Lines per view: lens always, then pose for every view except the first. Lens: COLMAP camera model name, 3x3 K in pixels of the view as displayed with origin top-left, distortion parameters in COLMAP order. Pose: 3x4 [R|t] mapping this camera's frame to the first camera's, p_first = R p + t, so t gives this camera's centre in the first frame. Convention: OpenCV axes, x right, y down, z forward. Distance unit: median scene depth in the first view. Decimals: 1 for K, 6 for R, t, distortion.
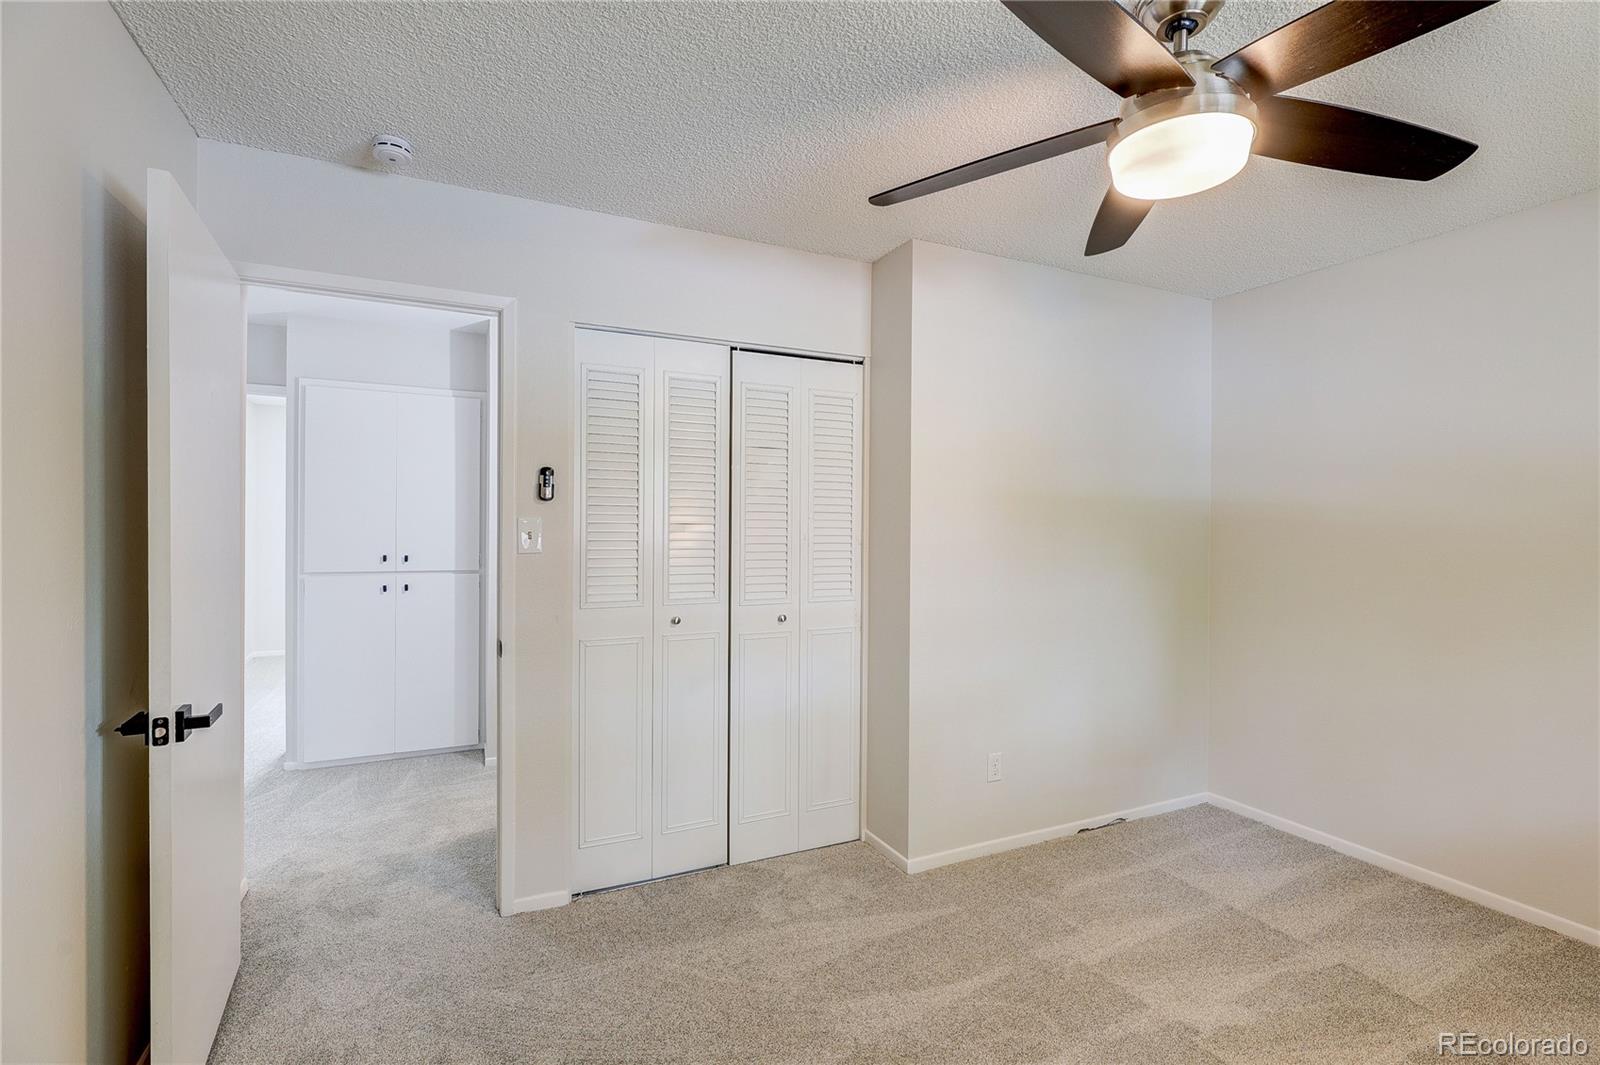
lens RADIAL K [[742.2, 0, 796.6], [0, 742.2, 525.5], [0, 0, 1]] dist [-0.002533, -0.000027]
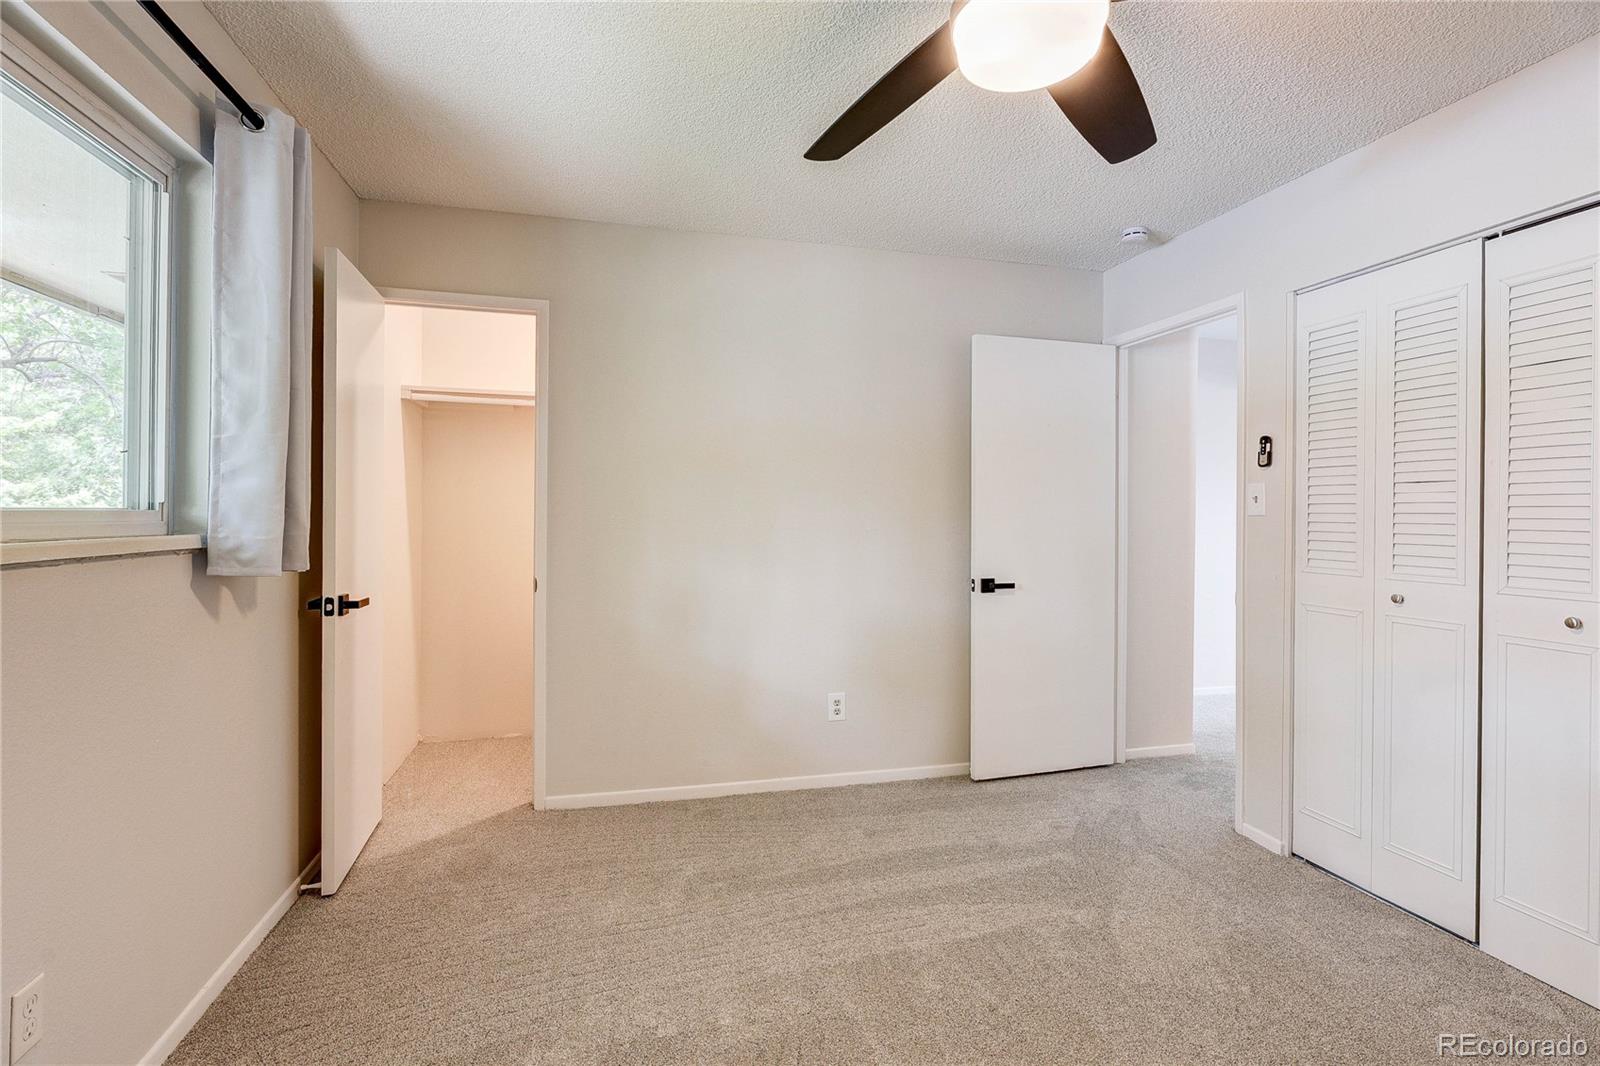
lens RADIAL K [[742.2, 0, 796.6], [0, 742.2, 526.0], [0, 0, 1]] dist [-0.002533, -0.000027]
pose [[-0.205653, 0.004165, -0.978616, 0.818103], [-0.012948, 0.999892, 0.006977, 0.050271], [0.978539, 0.014106, -0.205577, 0.528302]]
